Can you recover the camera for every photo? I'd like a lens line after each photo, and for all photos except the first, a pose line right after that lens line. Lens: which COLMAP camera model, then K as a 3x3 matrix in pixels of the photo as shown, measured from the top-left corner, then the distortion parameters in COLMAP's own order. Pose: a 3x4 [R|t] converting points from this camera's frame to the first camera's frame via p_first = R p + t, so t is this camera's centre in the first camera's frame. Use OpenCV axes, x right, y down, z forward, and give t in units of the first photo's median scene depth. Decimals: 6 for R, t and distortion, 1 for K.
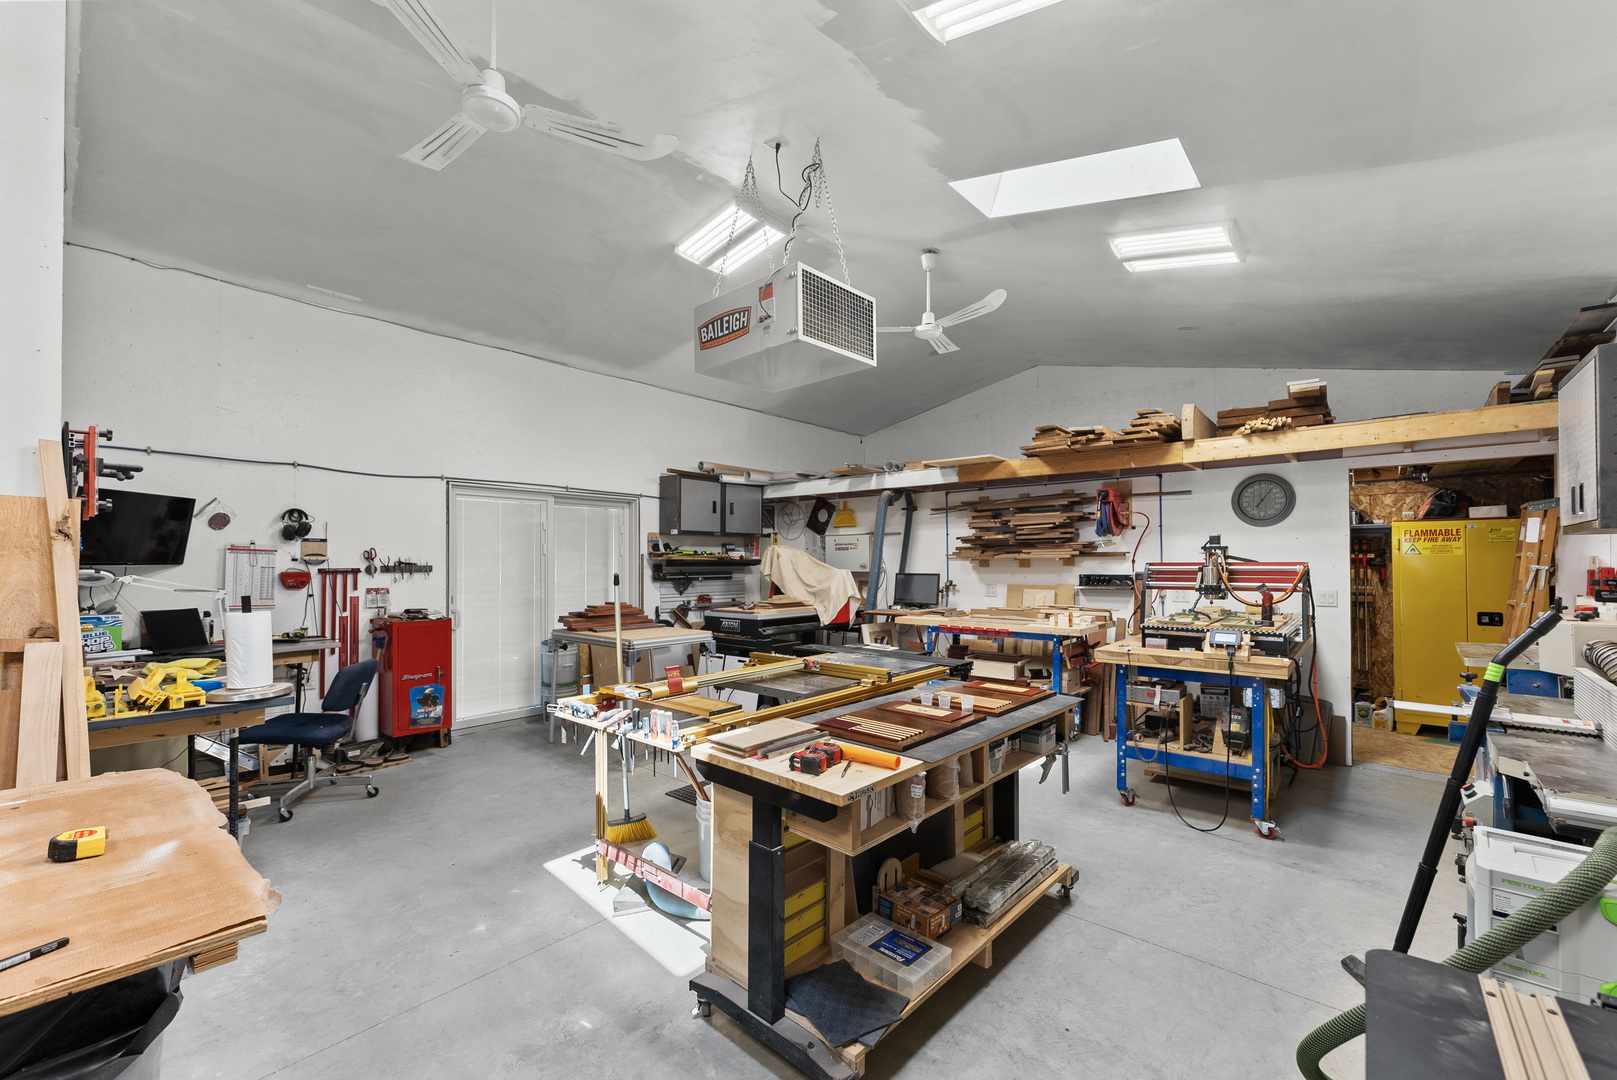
lens RADIAL K [[659.5, 0, 808.5], [0, 659.5, 557.0], [0, 0, 1]] dist [-0.000192, 0.000077]
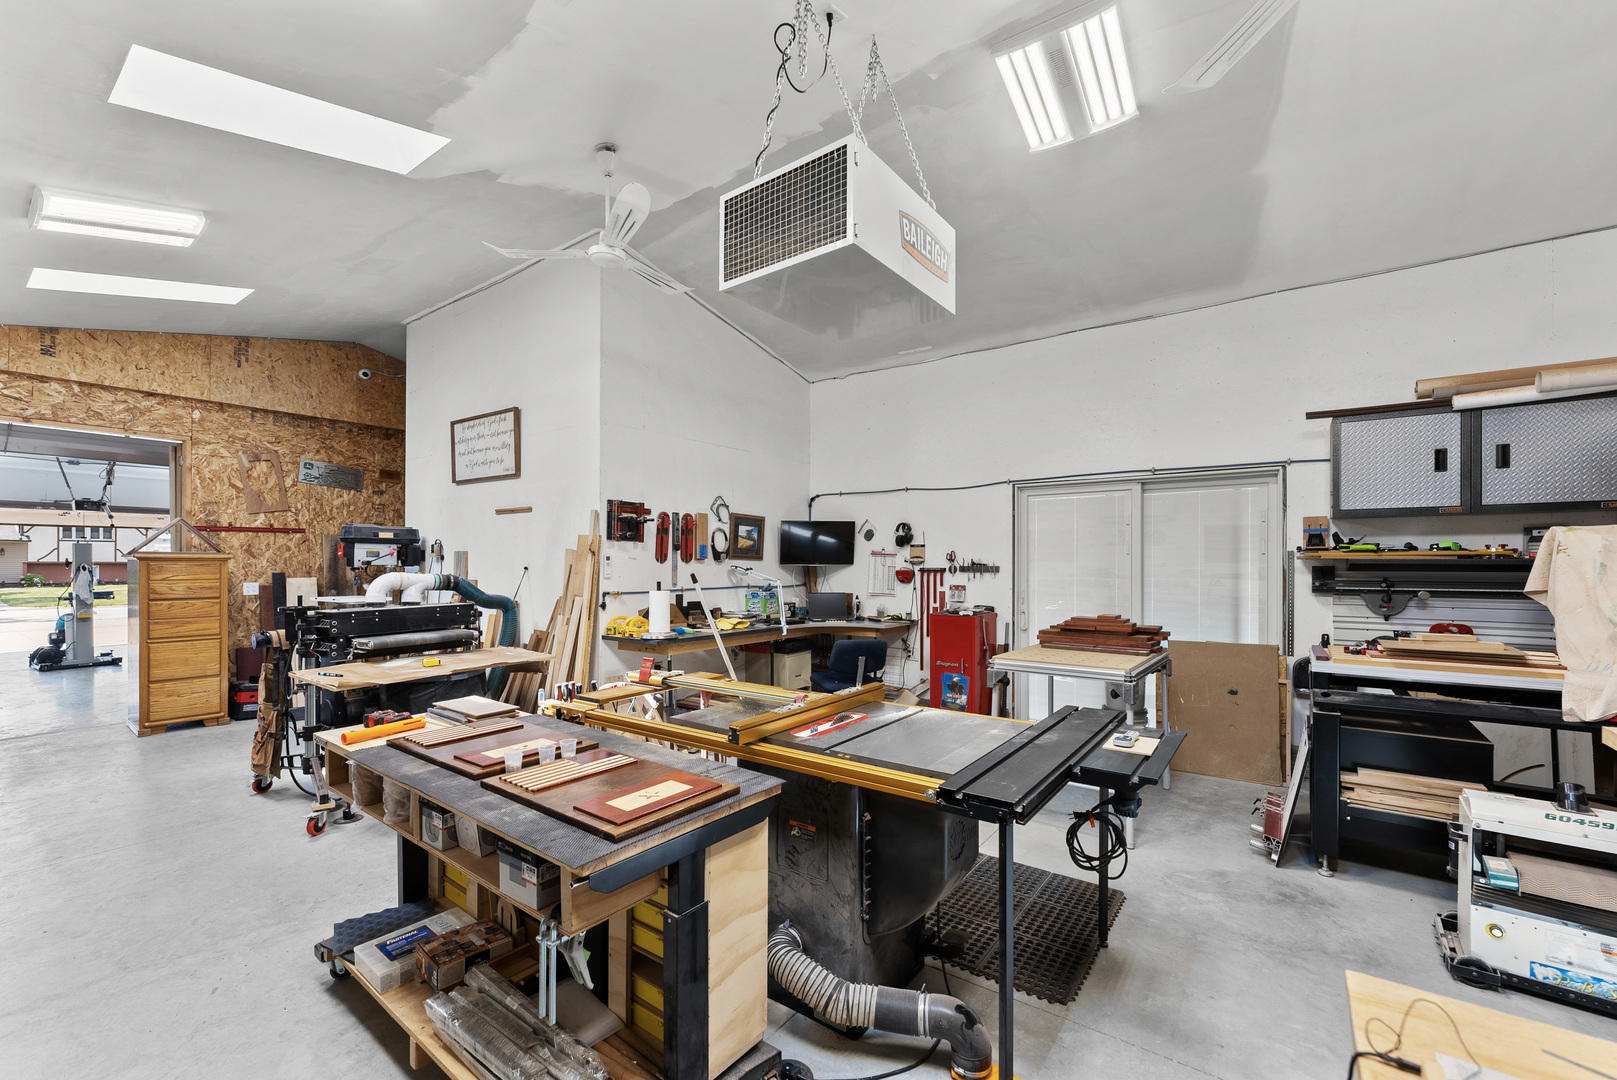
lens RADIAL K [[659.5, 0, 793.5], [0, 659.5, 562.6], [0, 0, 1]] dist [-0.000192, 0.000077]
pose [[0.074325, 0.000569, -0.997234, 0.478527], [0.007334, 0.999972, 0.001117, 0.003777], [0.997207, -0.007397, 0.074319, 0.607576]]
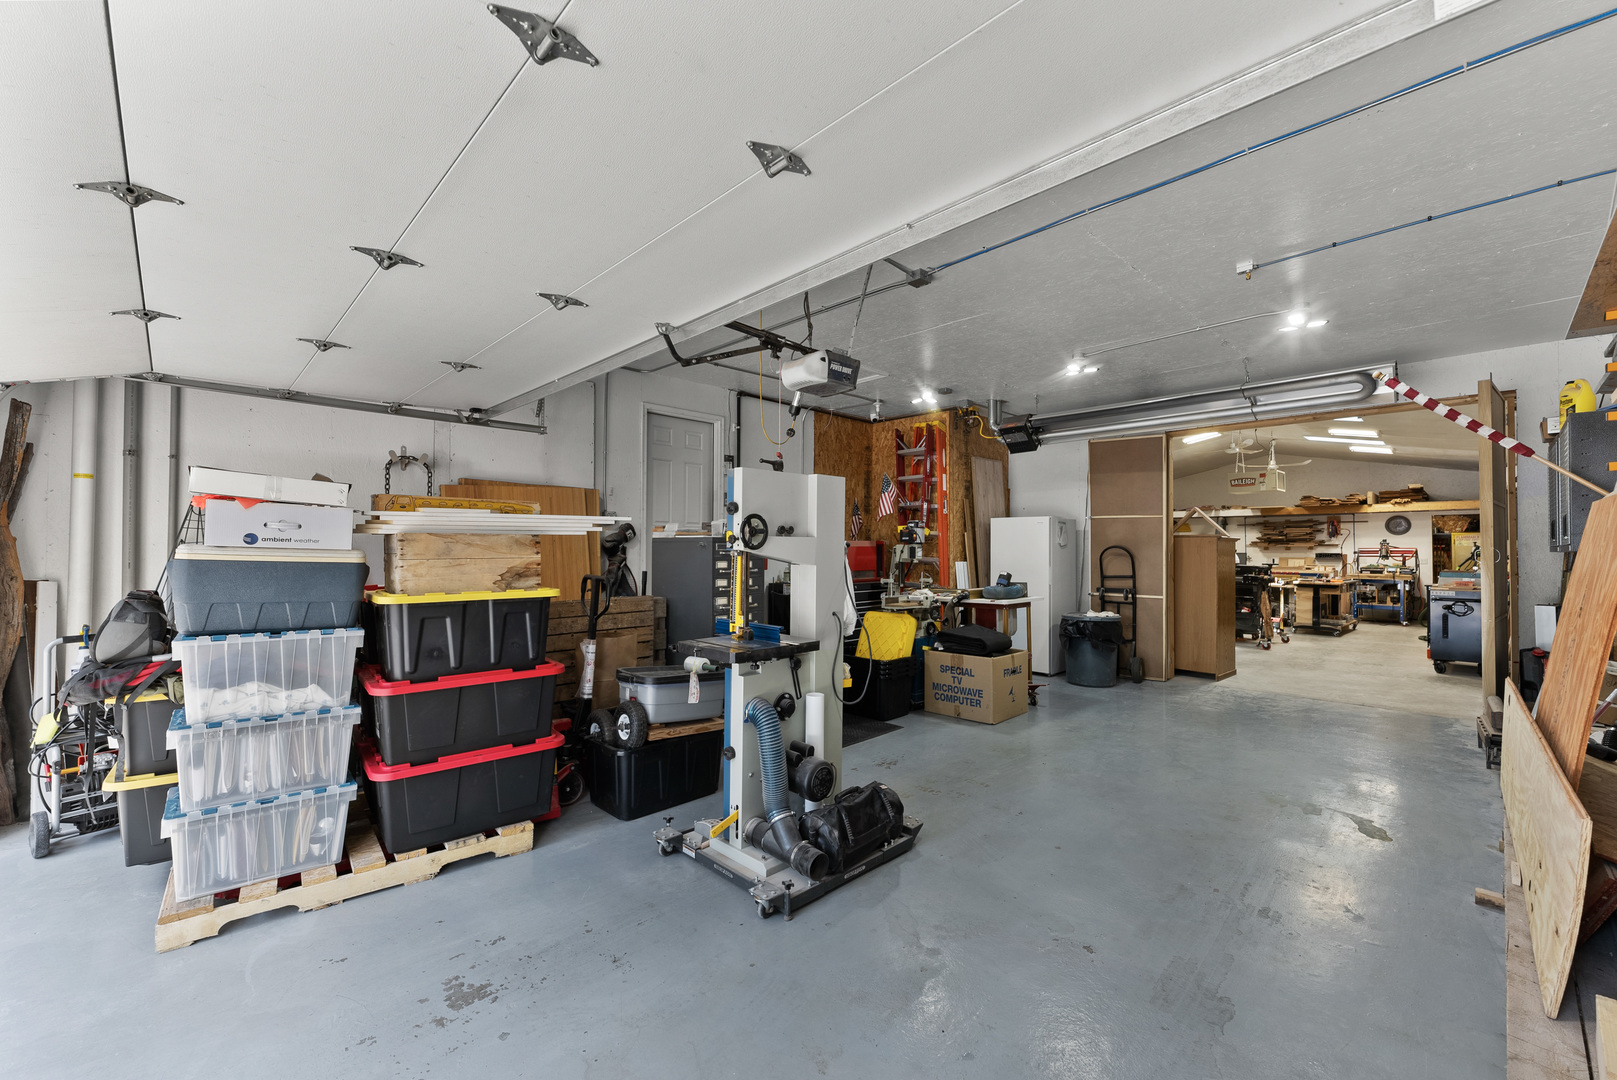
lens RADIAL K [[659.5, 0, 805.0], [0, 659.5, 538.0], [0, 0, 1]] dist [-0.000192, 0.000077]
pose [[0.996099, 0.003142, -0.088192, -1.649868], [-0.004188, 0.999923, -0.011677, 0.008448], [0.088149, 0.012001, 0.996035, -2.107075]]
